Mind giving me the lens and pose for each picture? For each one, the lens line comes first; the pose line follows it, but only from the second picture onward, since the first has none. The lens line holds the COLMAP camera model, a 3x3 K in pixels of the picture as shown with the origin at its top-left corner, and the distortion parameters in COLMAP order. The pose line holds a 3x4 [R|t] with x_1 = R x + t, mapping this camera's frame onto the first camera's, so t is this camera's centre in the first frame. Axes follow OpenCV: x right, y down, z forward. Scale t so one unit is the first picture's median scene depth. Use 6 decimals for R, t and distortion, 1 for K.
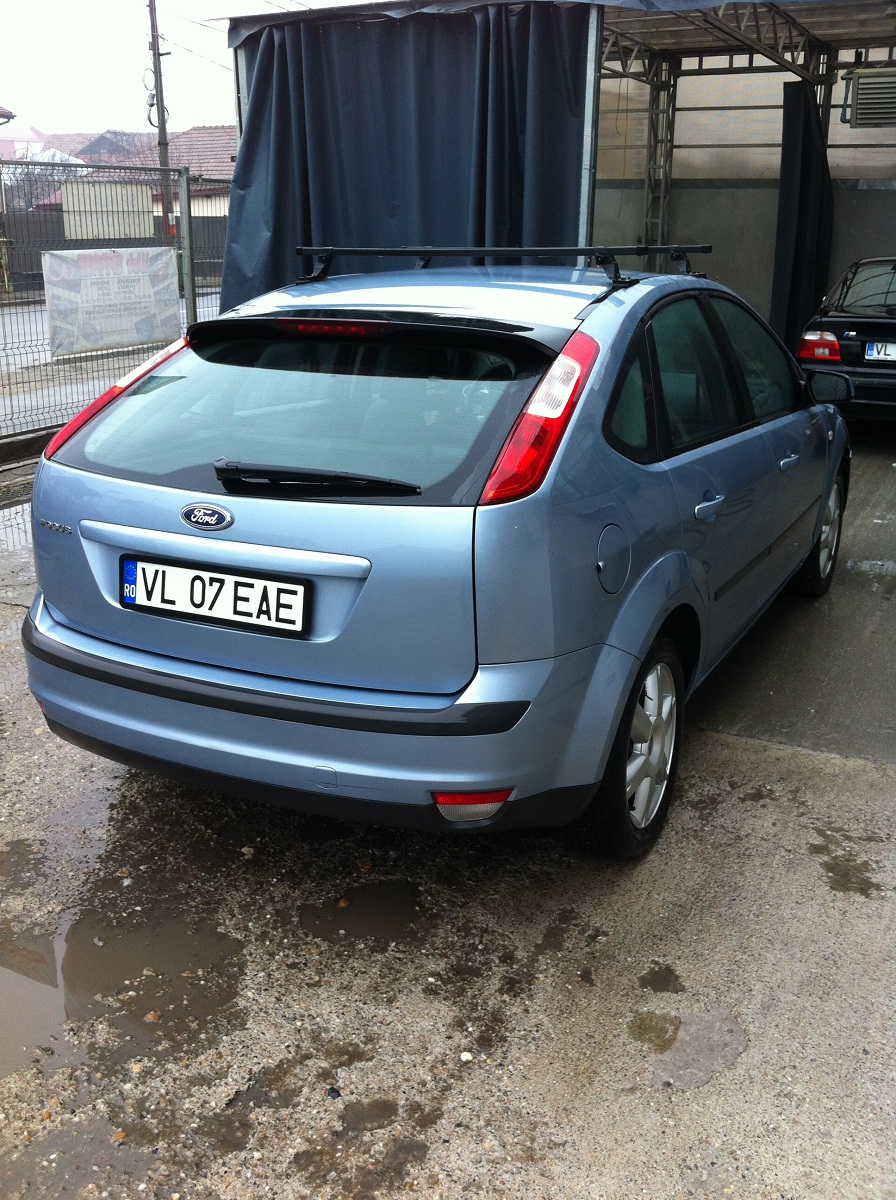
lens RADIAL K [[1184.5, 0, 448.0], [0, 1184.5, 600.0], [0, 0, 1]] dist [0.071142, -0.225074]
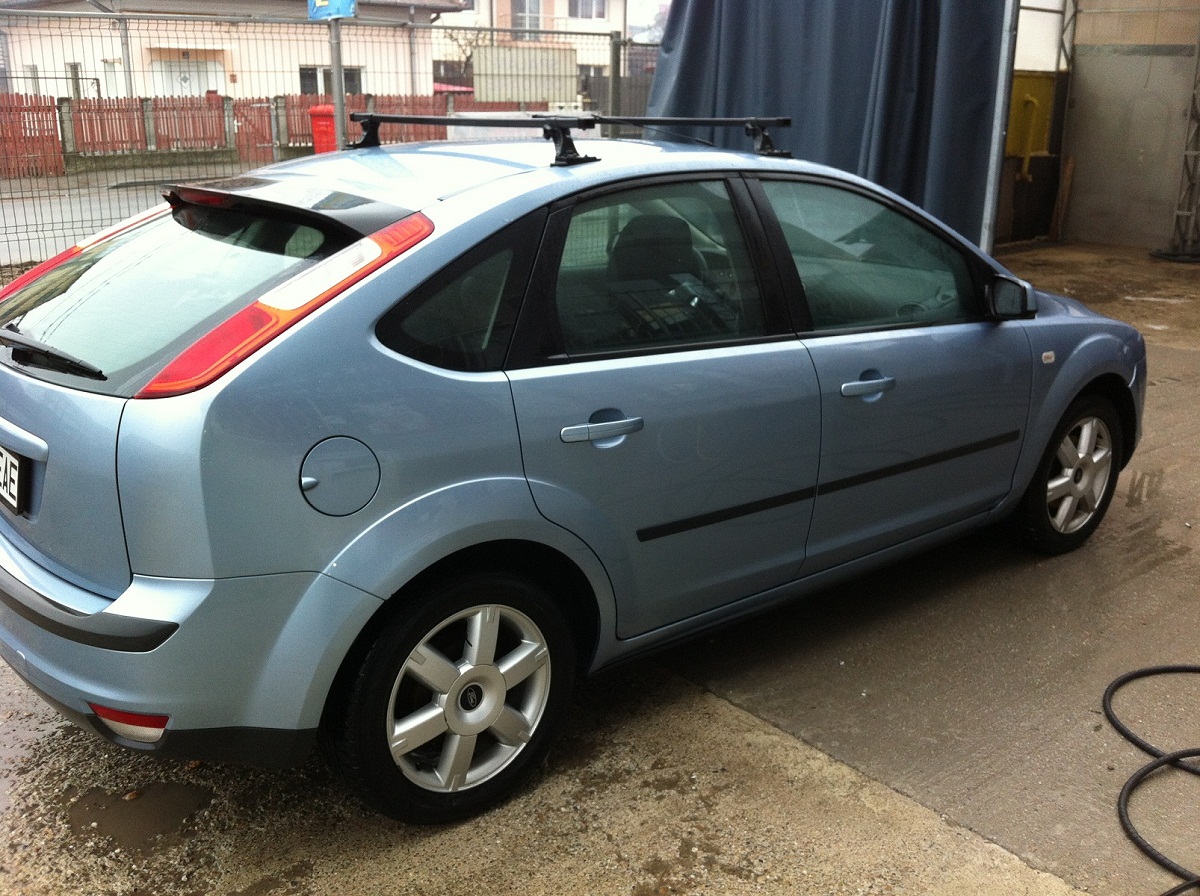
lens RADIAL K [[1184.5, 0, 600.0], [0, 1184.5, 448.0], [0, 0, 1]] dist [0.071142, -0.225074]
pose [[0.917757, 0.121166, -0.378208, 0.641263], [-0.125476, 0.992007, 0.013327, -0.091438], [0.376799, 0.035225, 0.925625, 0.270040]]
